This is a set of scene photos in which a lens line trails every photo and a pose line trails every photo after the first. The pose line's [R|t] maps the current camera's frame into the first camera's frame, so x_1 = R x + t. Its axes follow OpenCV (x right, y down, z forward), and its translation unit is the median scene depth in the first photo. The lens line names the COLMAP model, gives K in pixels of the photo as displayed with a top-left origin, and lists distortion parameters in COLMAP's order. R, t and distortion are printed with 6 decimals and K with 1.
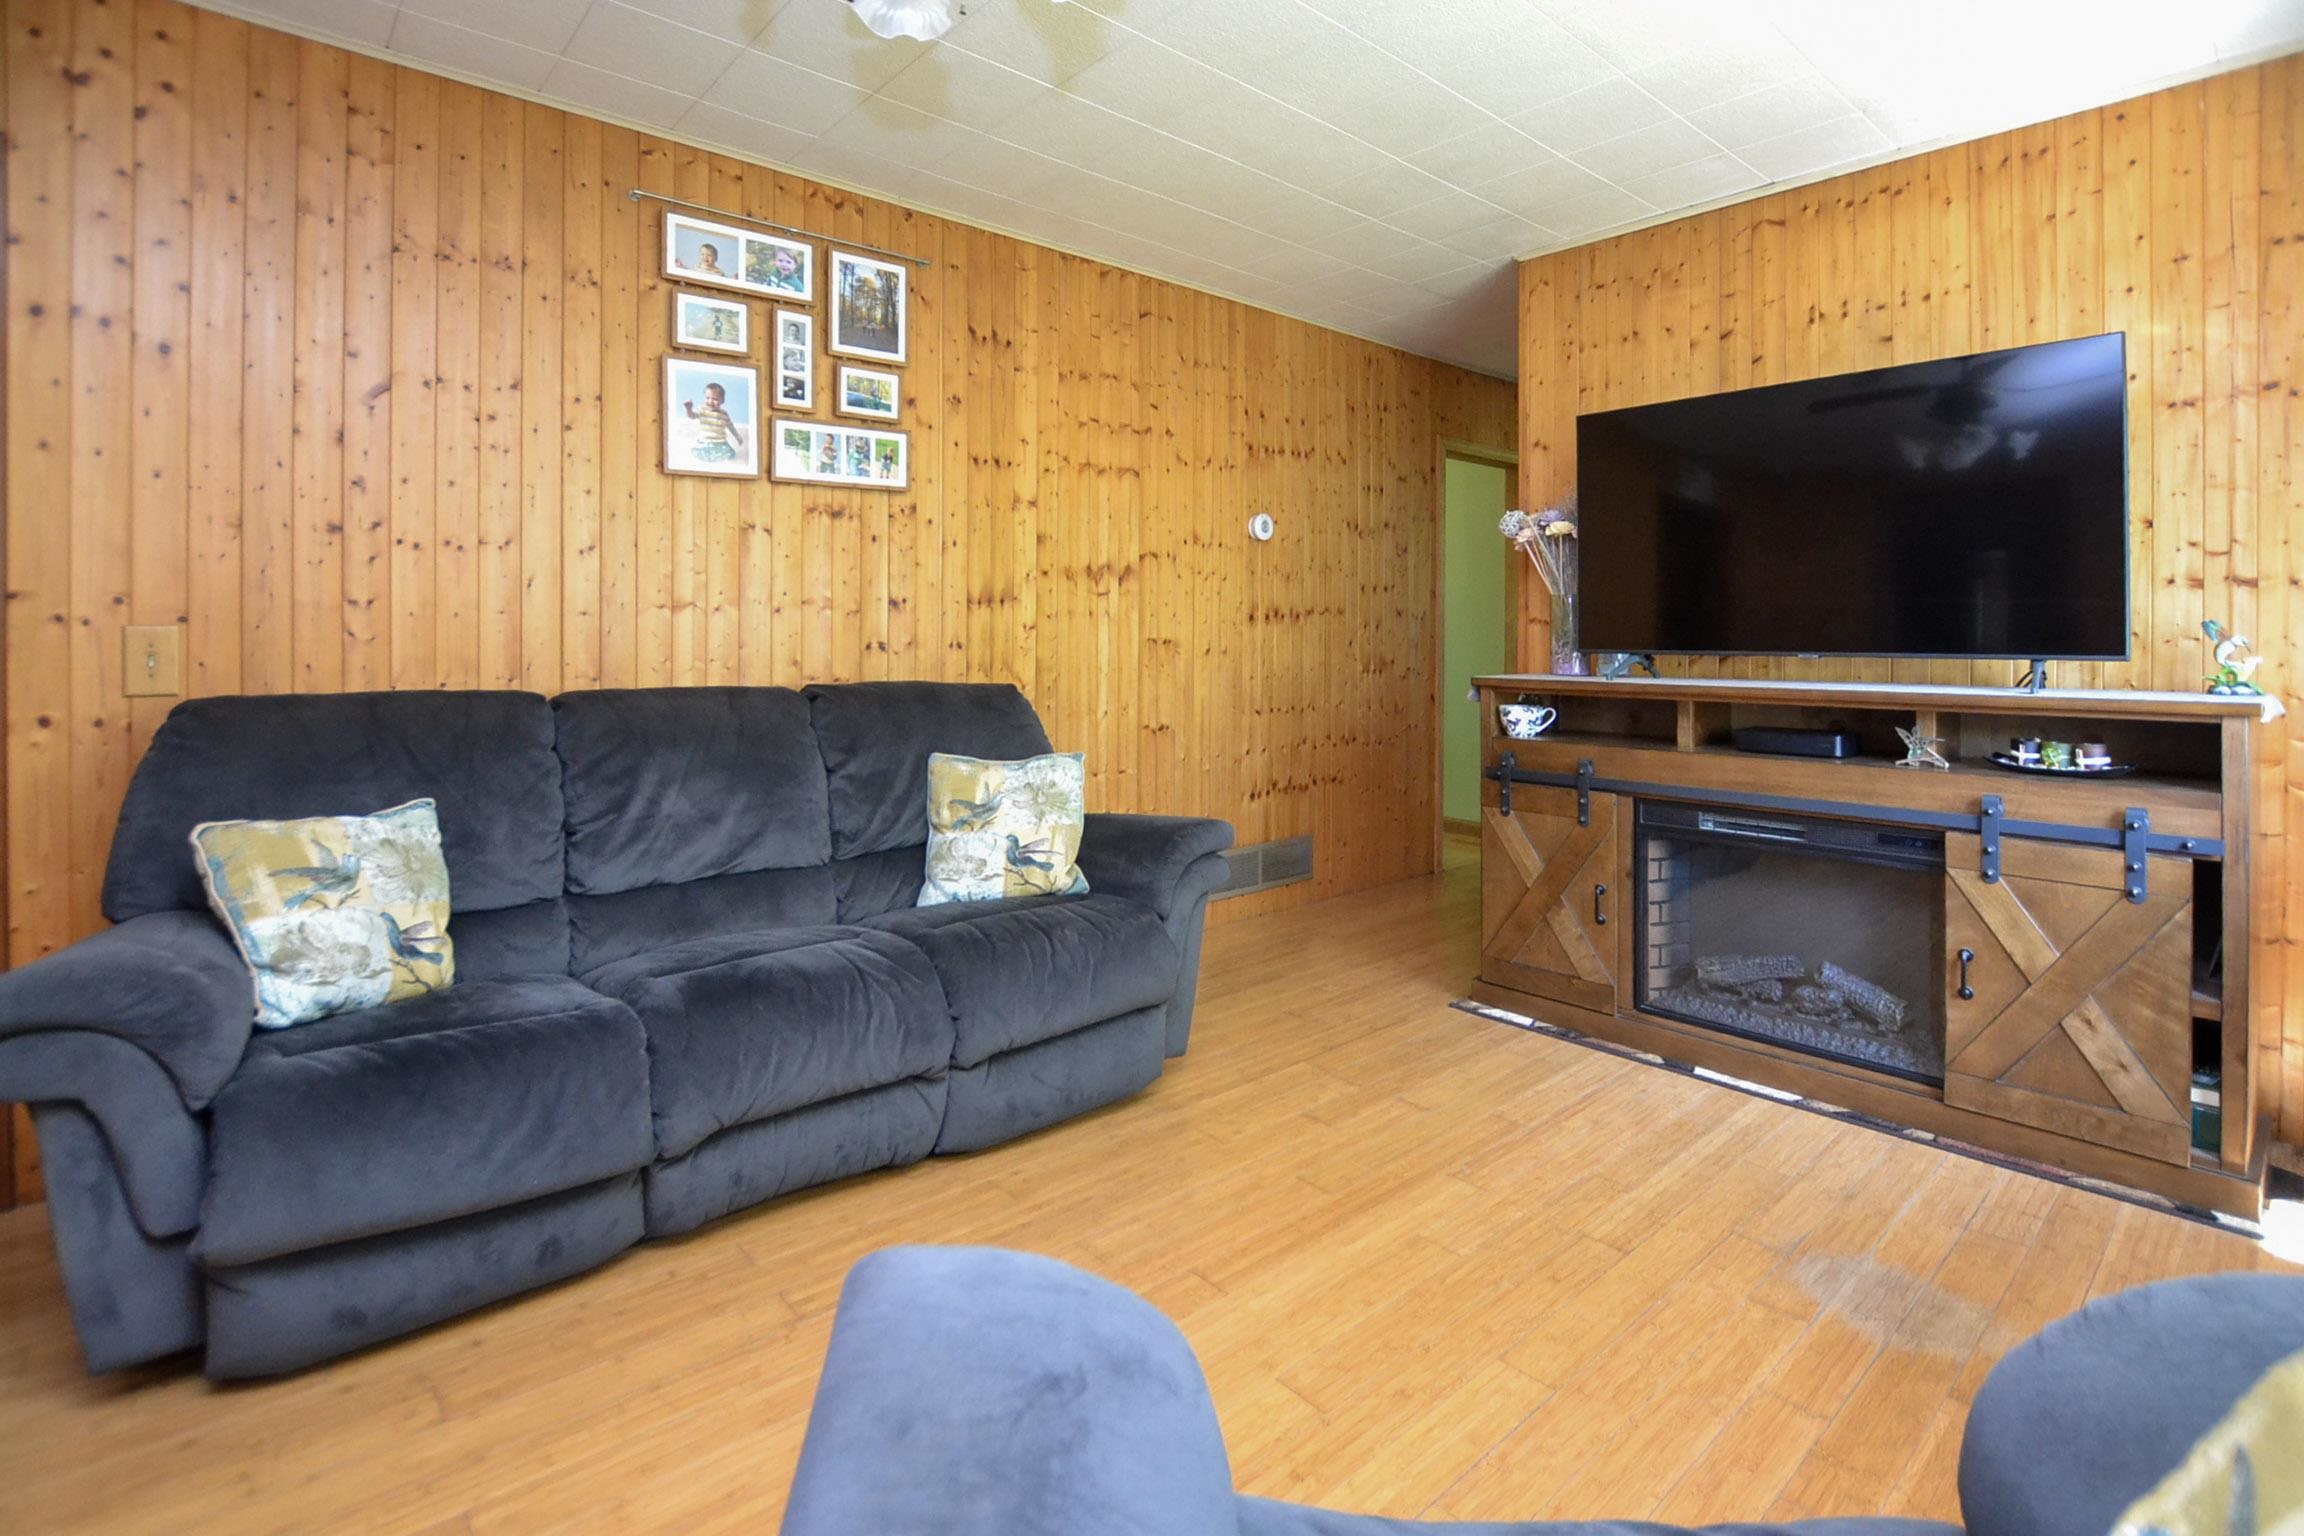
lens RADIAL K [[1083.9, 0, 1175.0], [0, 1083.9, 649.2], [0, 0, 1]] dist [-0.025859, 0.001083]
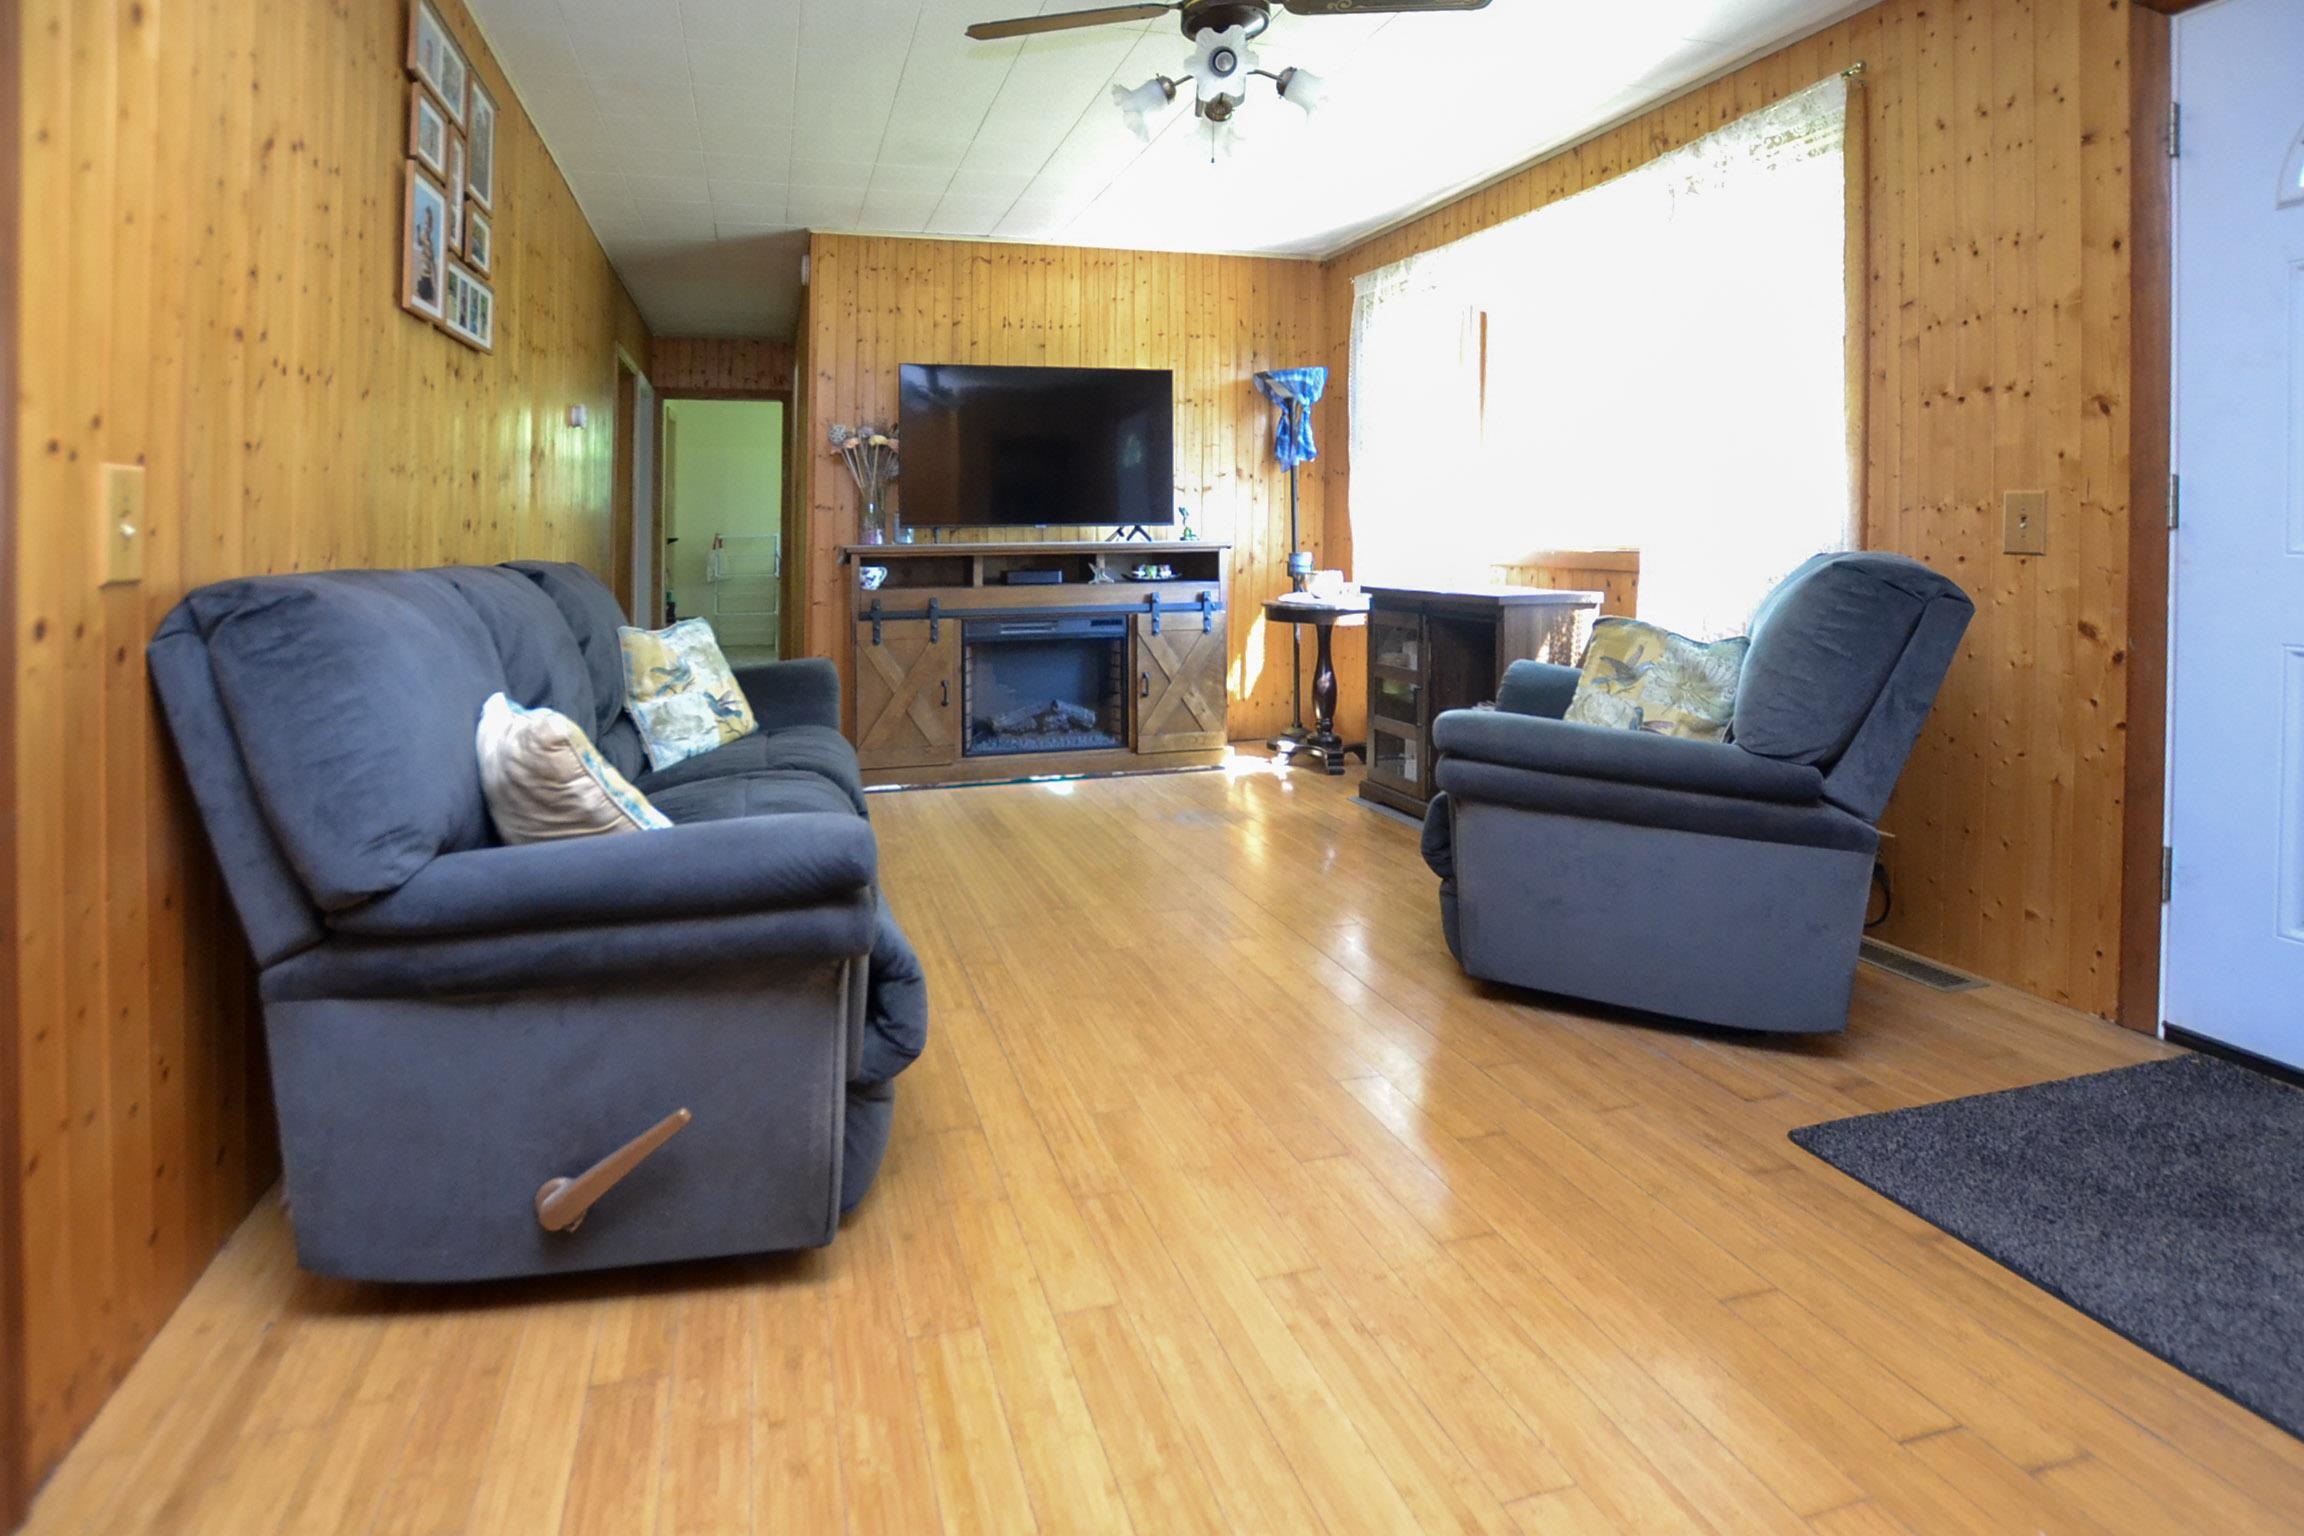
lens RADIAL K [[1084.0, 0, 1024.1], [0, 1084.0, 575.0], [0, 0, 1]] dist [-0.023249, -0.000303]
pose [[0.477723, -0.043352, 0.877440, -0.924290], [0.025176, 0.999047, 0.035653, 0.020731], [-0.878150, 0.005058, 0.478359, 0.181705]]
